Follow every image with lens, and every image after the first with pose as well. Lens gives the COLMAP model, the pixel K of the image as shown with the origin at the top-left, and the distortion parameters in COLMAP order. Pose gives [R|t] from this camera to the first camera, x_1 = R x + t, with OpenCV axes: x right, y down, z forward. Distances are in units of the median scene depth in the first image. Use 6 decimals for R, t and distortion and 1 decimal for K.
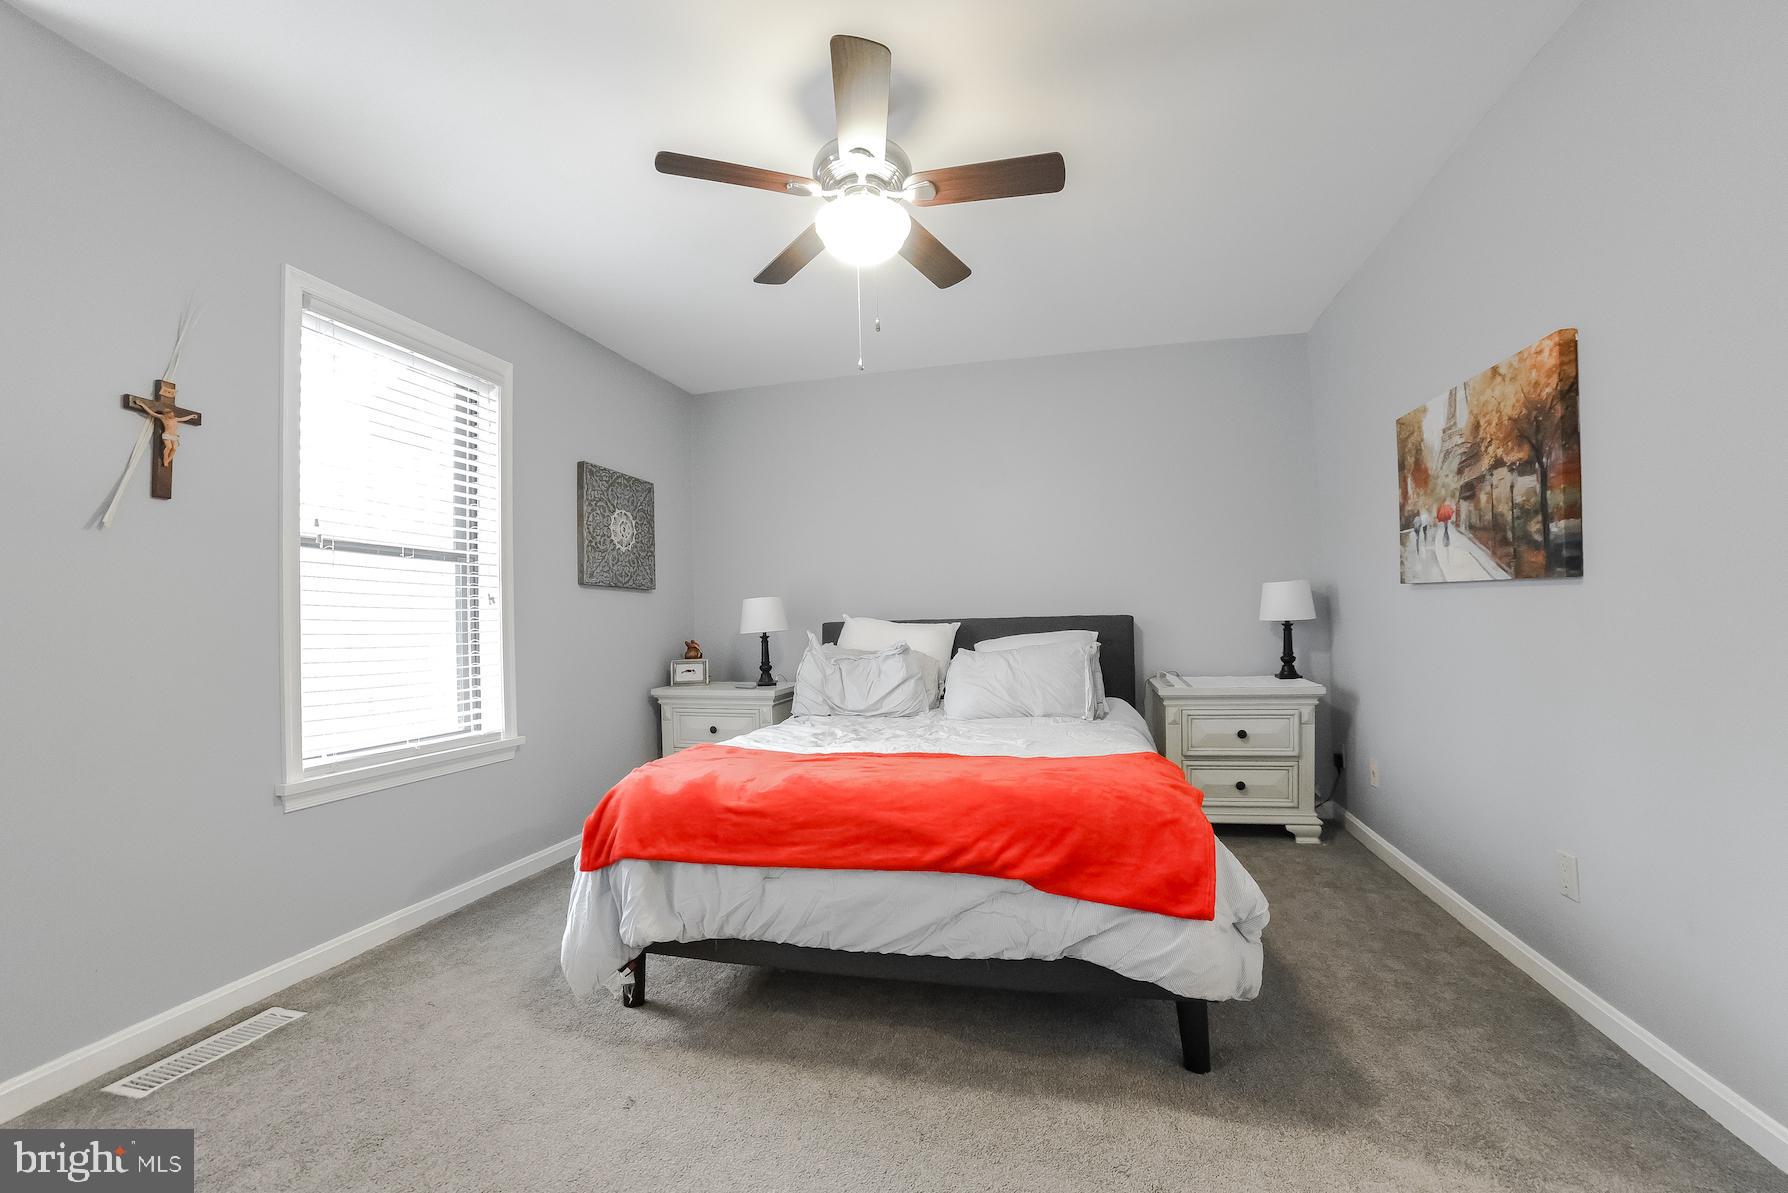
lens RADIAL K [[733.0, 0, 895.6], [0, 733.0, 628.4], [0, 0, 1]] dist [-0.099136, 0.039209]
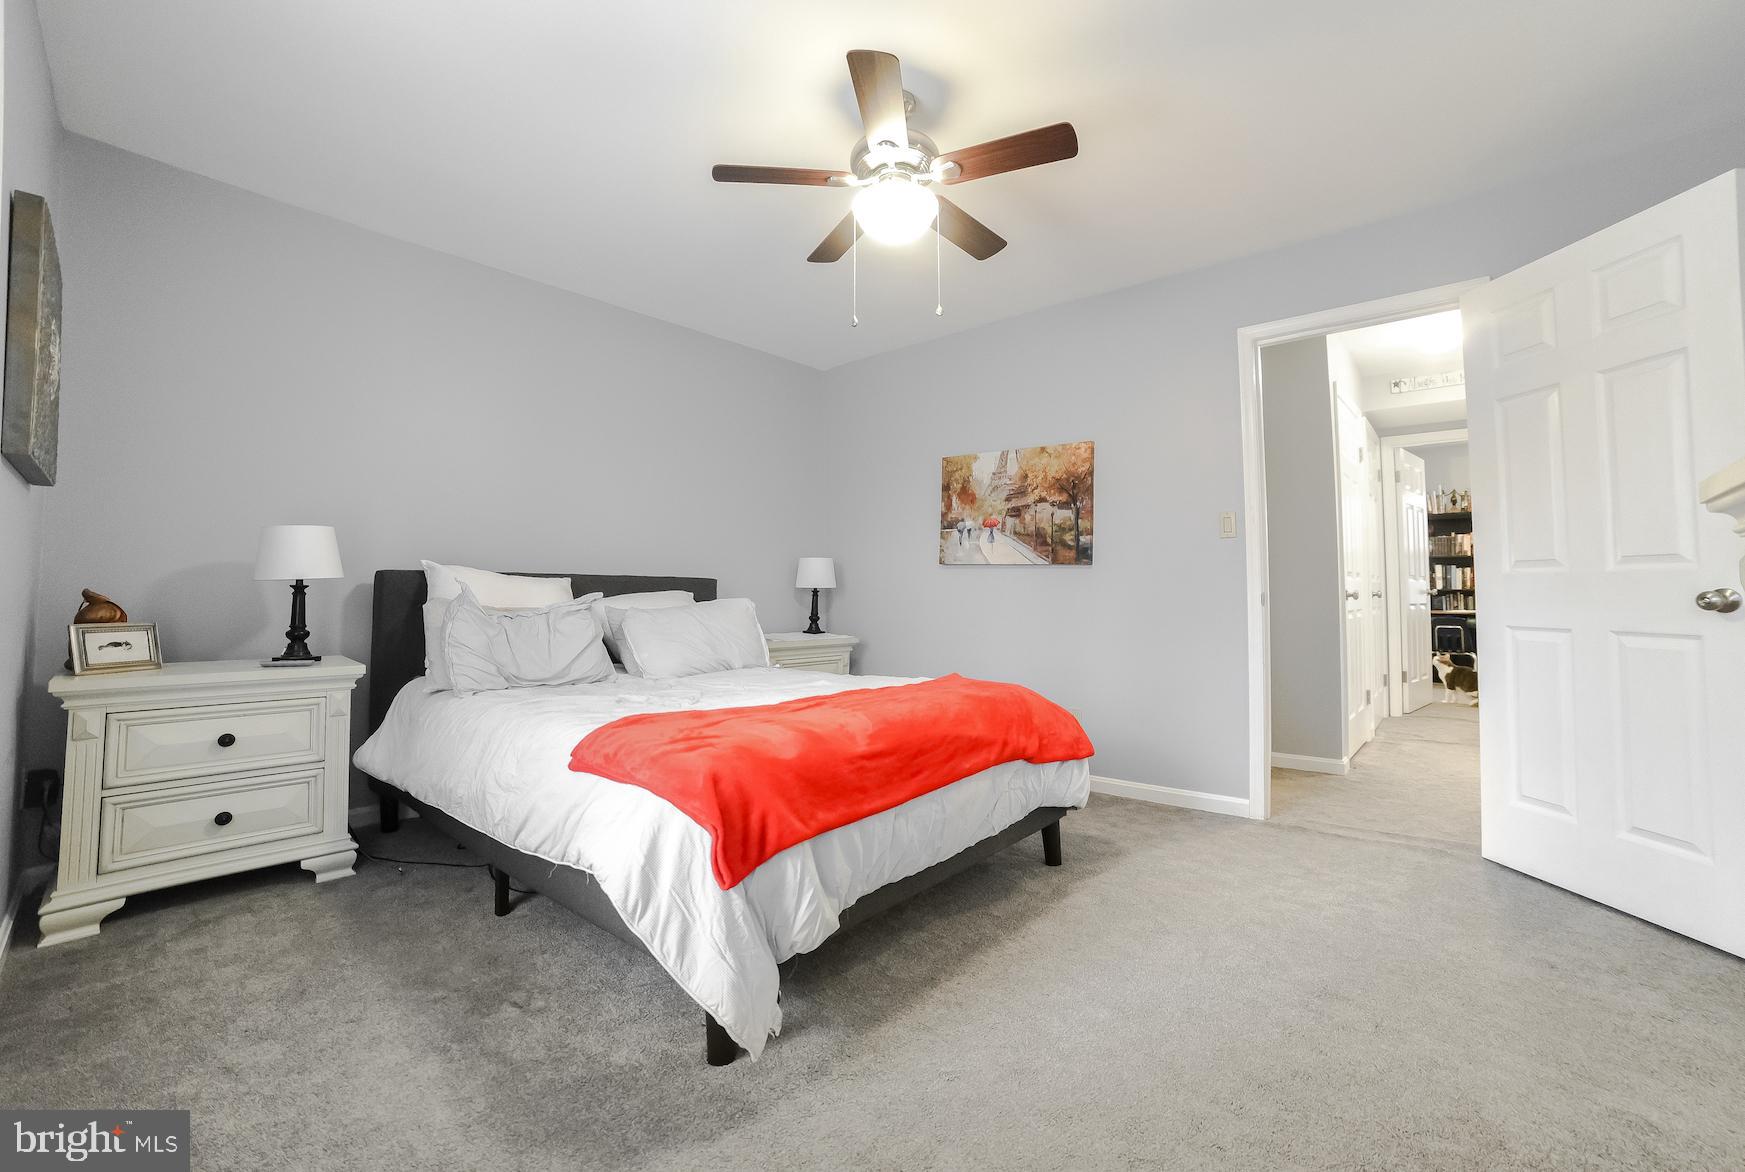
lens RADIAL K [[743.7, 0, 872.5], [0, 743.7, 586.0], [0, 0, 1]] dist [-0.110086, 0.045353]
pose [[0.440693, 0.040417, 0.896748, -0.991837], [-0.006062, 0.999097, -0.042051, 0.066404], [-0.897638, 0.013095, 0.440540, 0.521949]]
